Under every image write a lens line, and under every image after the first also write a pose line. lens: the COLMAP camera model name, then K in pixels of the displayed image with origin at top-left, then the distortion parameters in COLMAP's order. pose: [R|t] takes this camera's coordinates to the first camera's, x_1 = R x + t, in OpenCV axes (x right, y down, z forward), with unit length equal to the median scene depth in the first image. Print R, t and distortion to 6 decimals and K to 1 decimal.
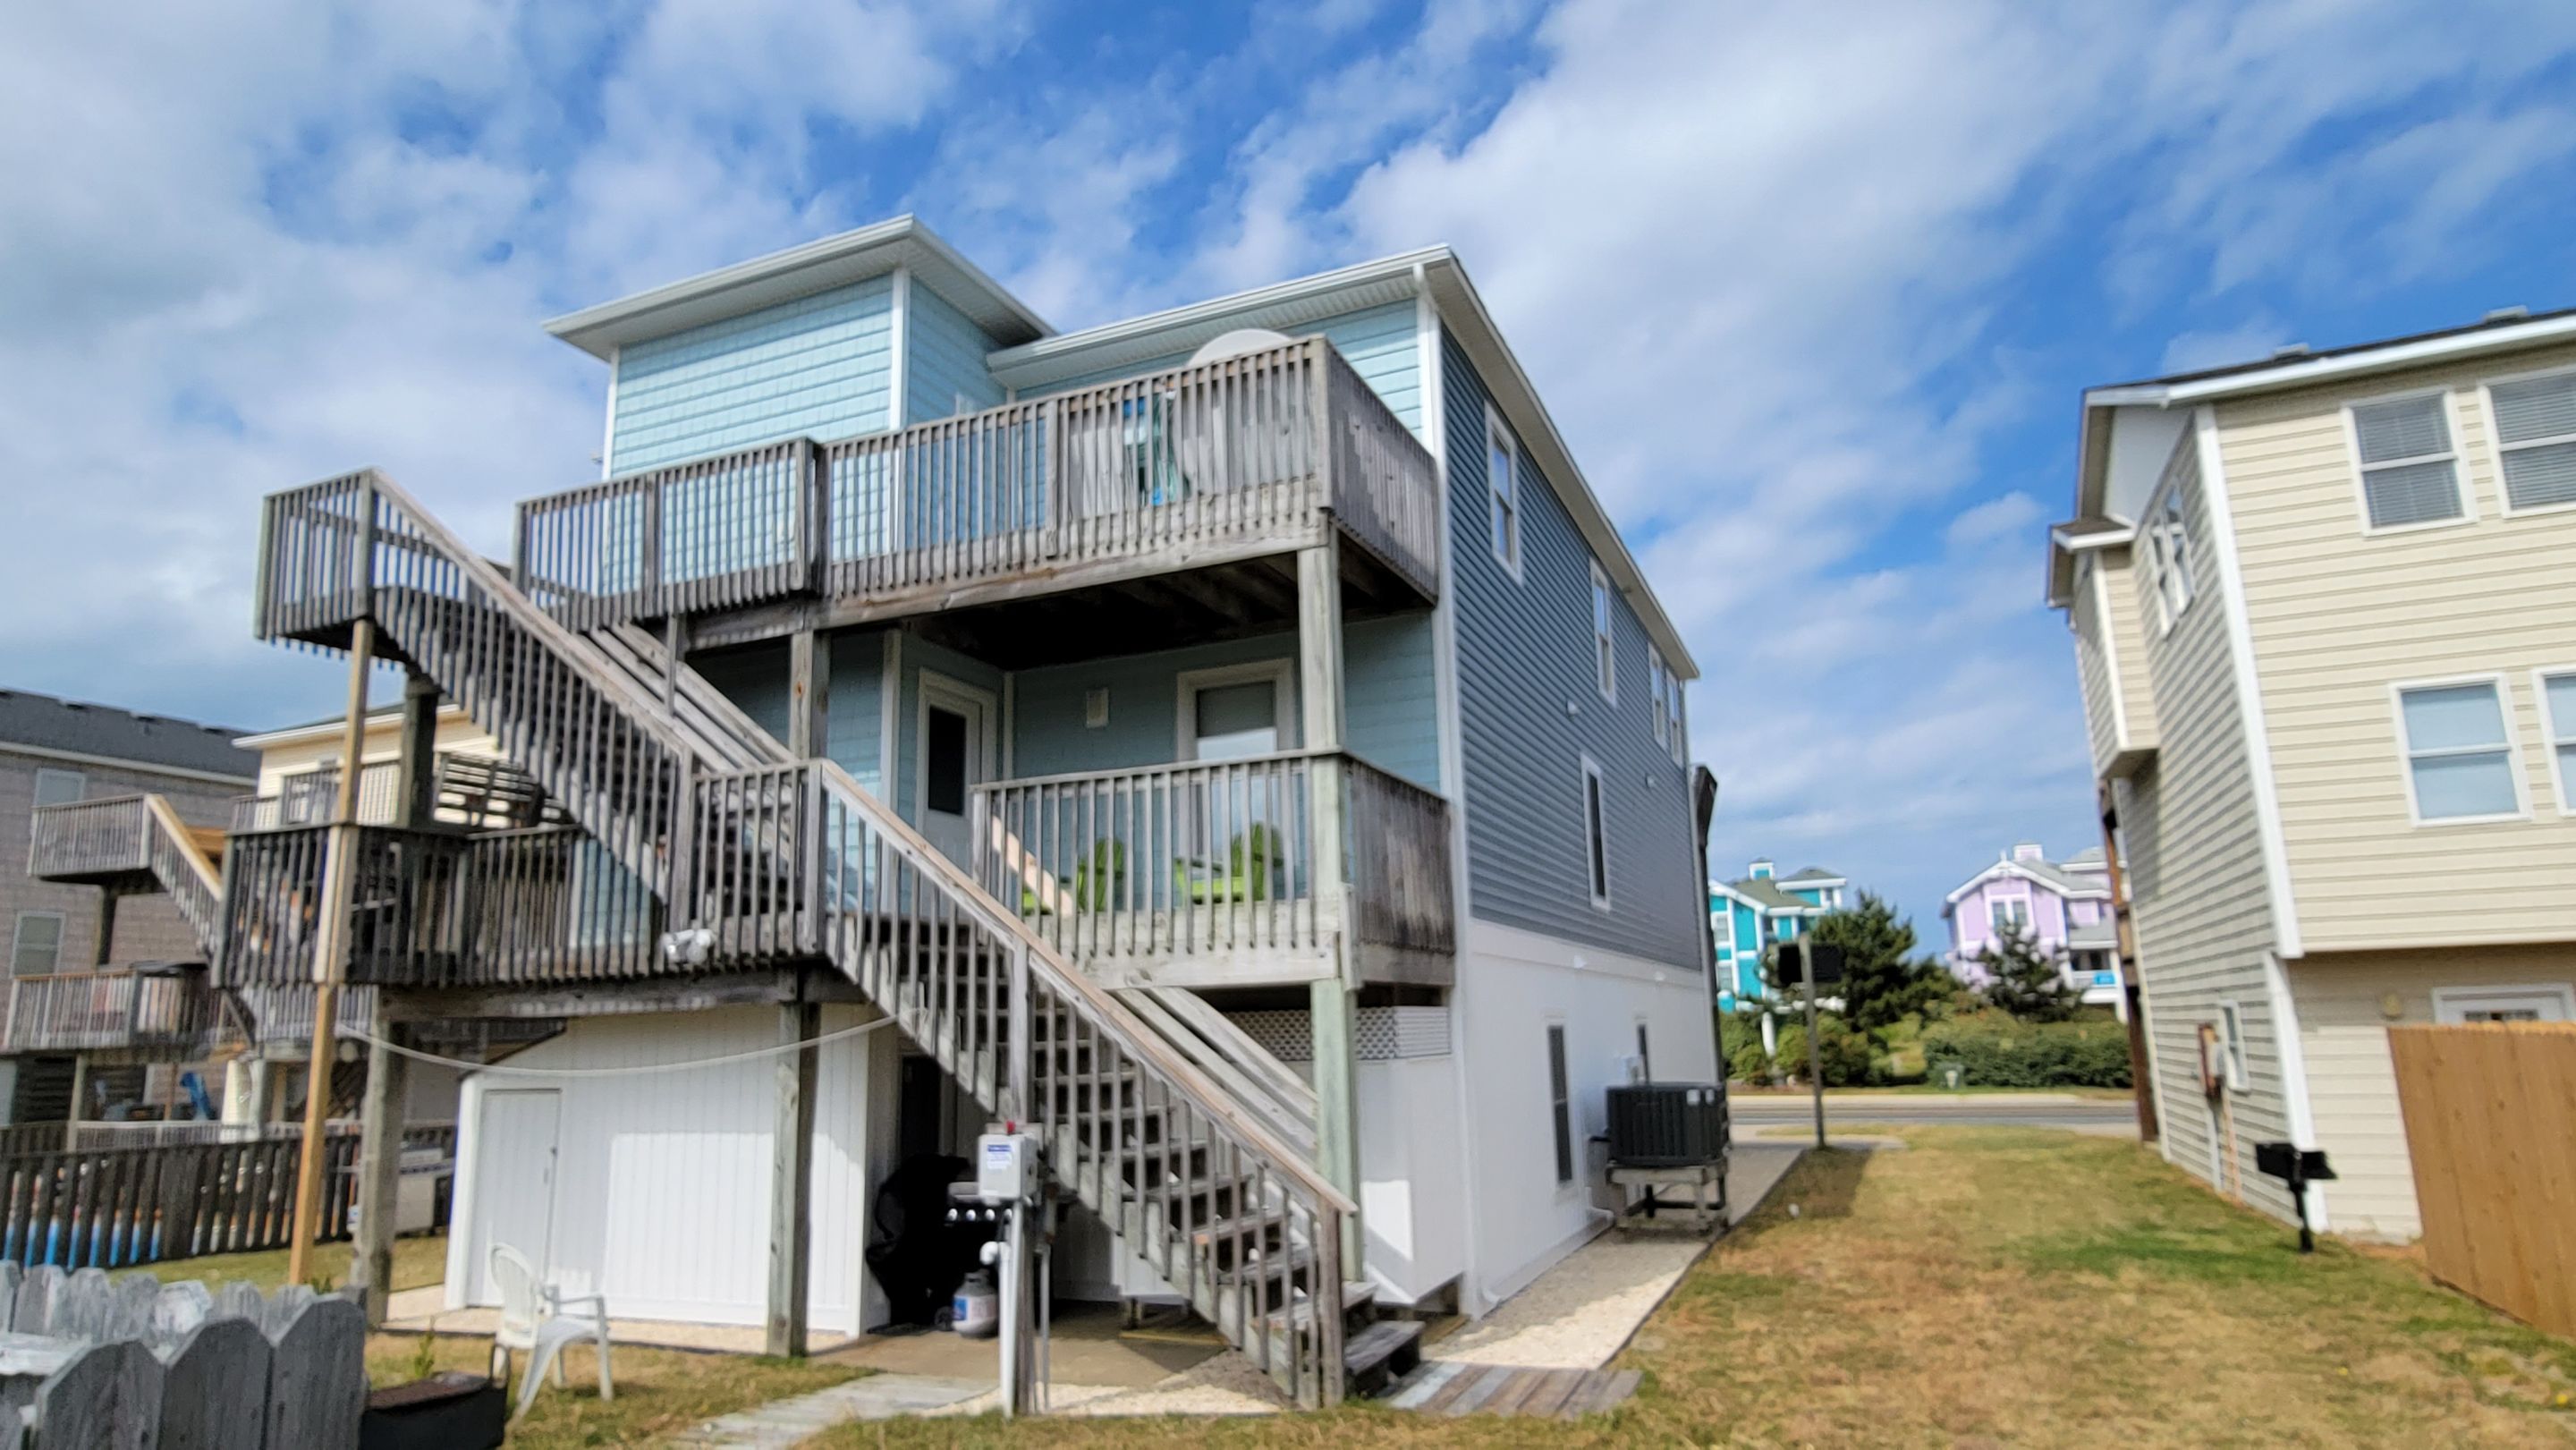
lens RADIAL K [[1426.9, 0, 1280.0], [0, 1426.9, 726.9], [0, 0, 1]] dist [-0.011453, 0.005502]
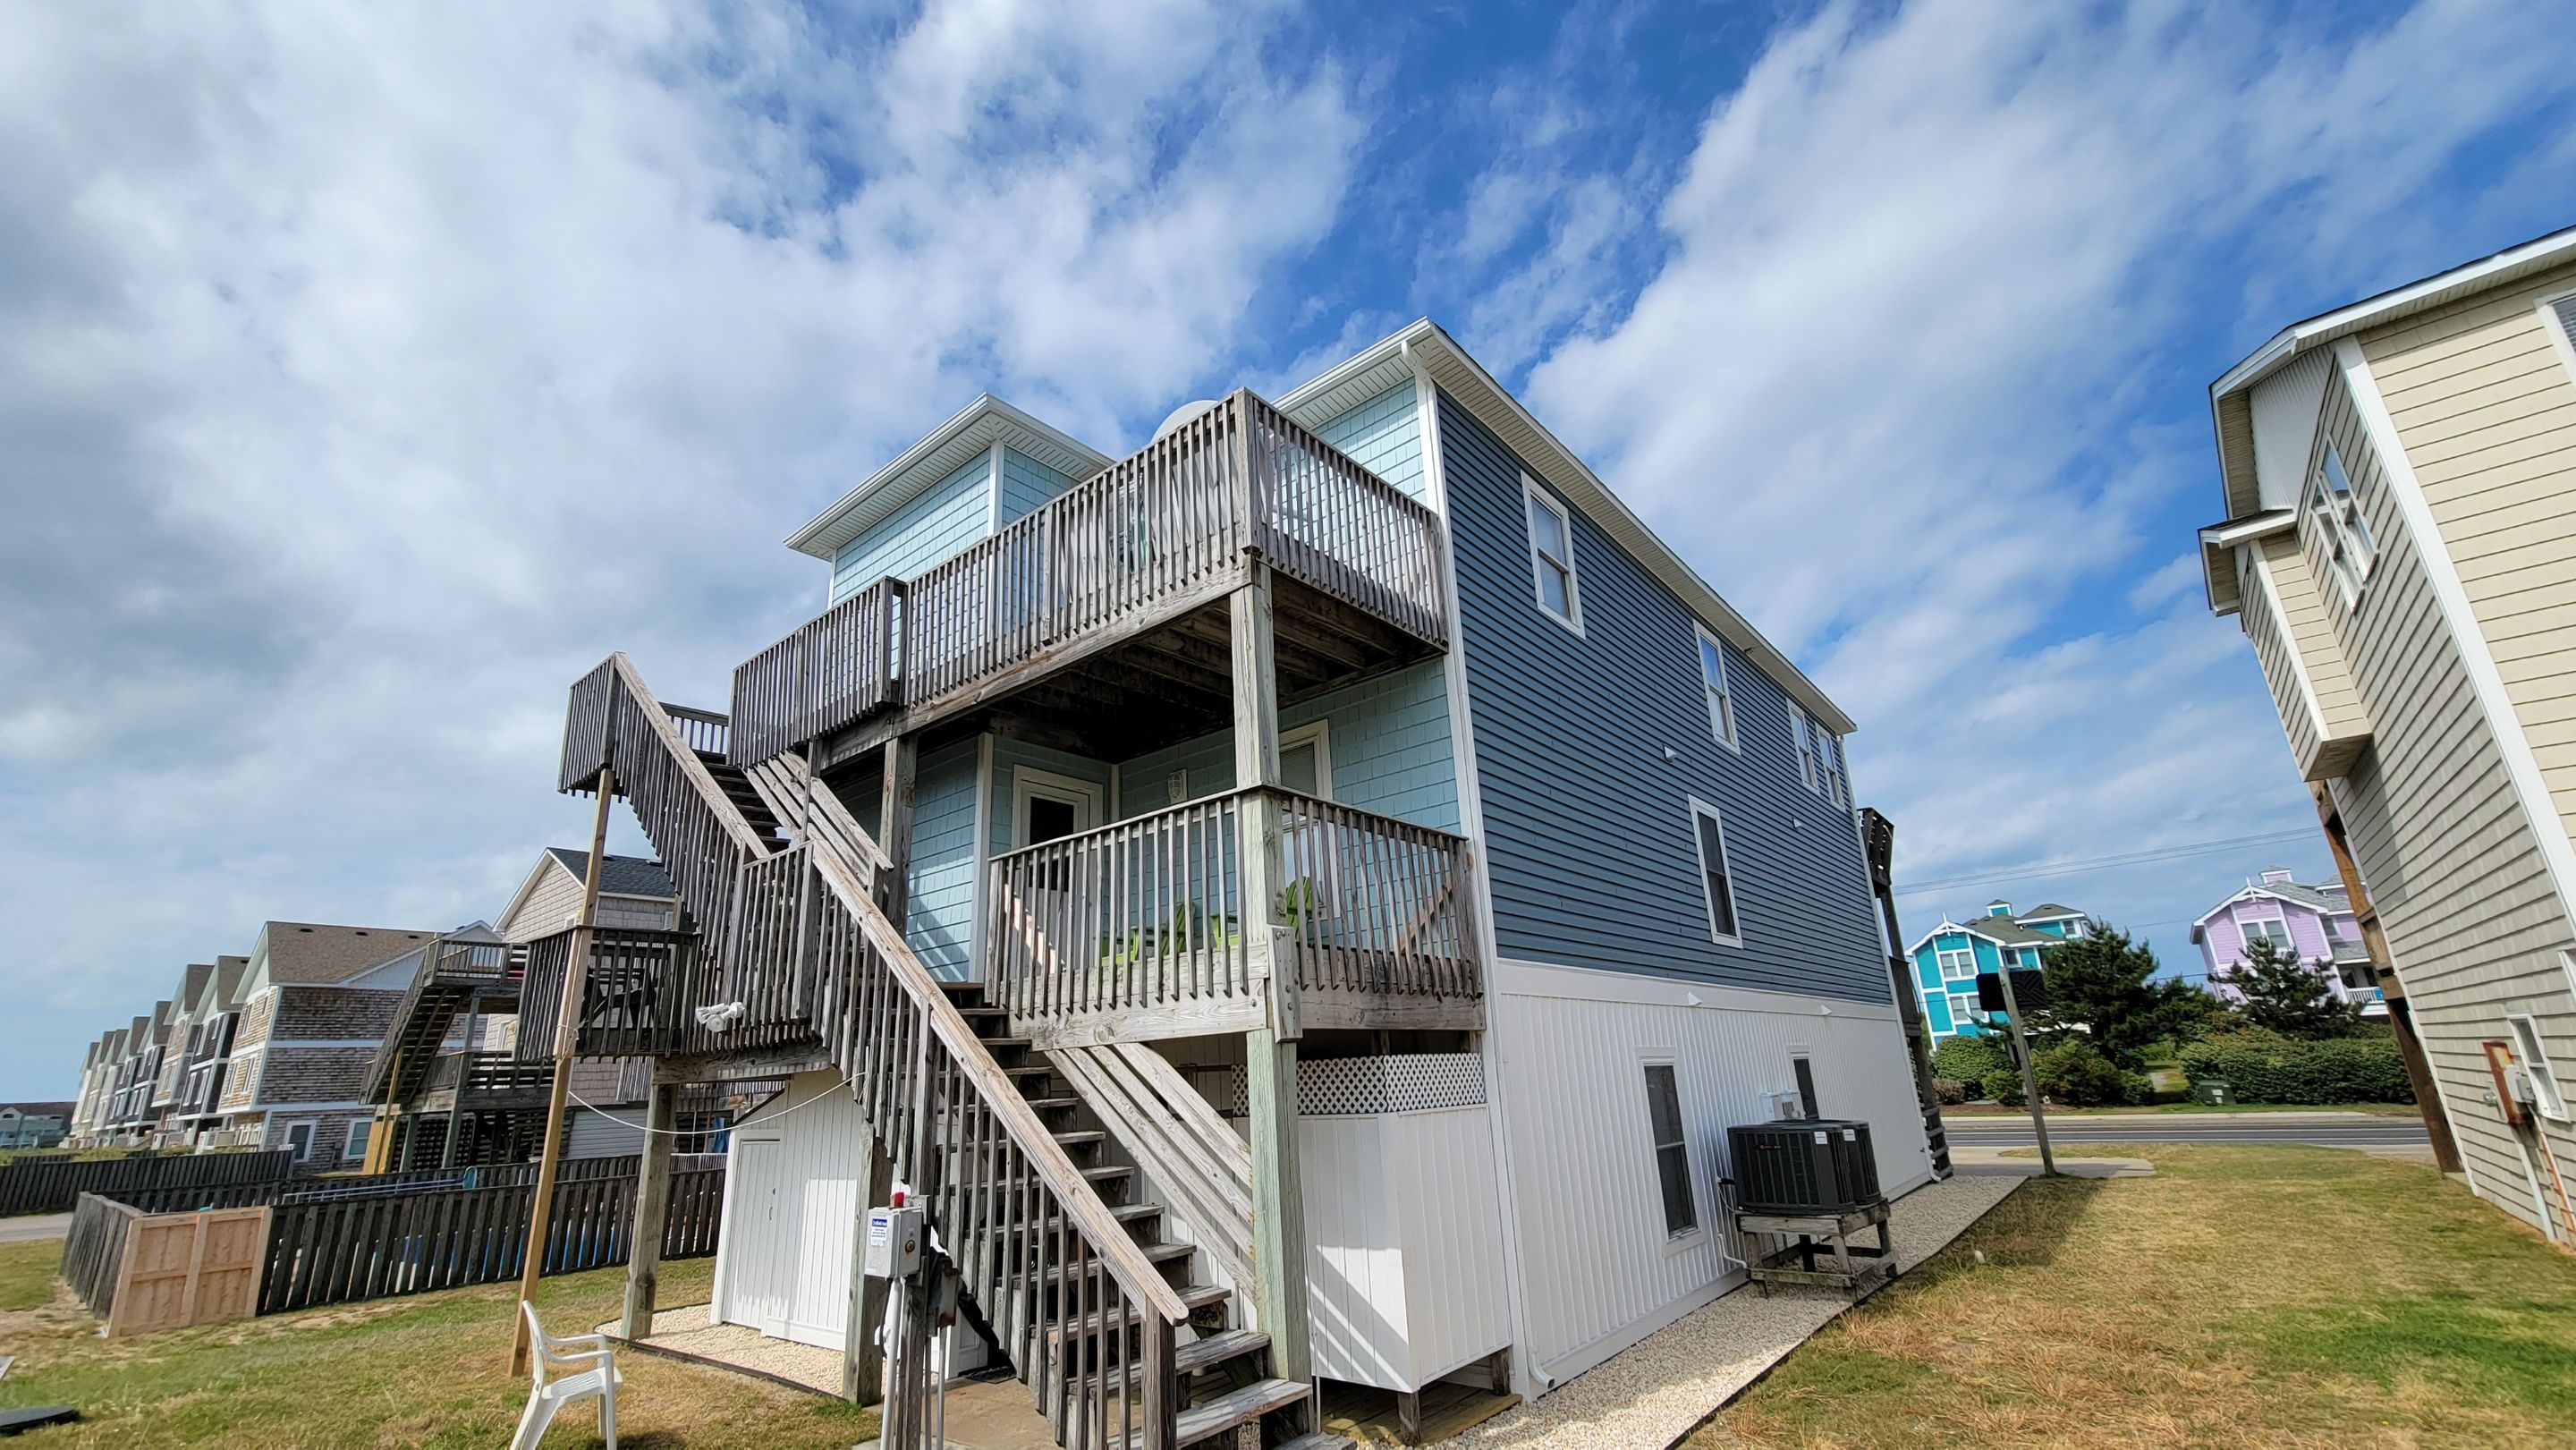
lens RADIAL K [[1045.8, 0, 1266.2], [0, 1045.8, 736.1], [0, 0, 1]] dist [-0.005296, -0.000659]
pose [[0.956685, -0.108544, -0.270135, 0.156854], [0.082118, 0.990829, -0.107308, 0.039317], [0.279305, 0.080477, 0.956824, 0.213701]]
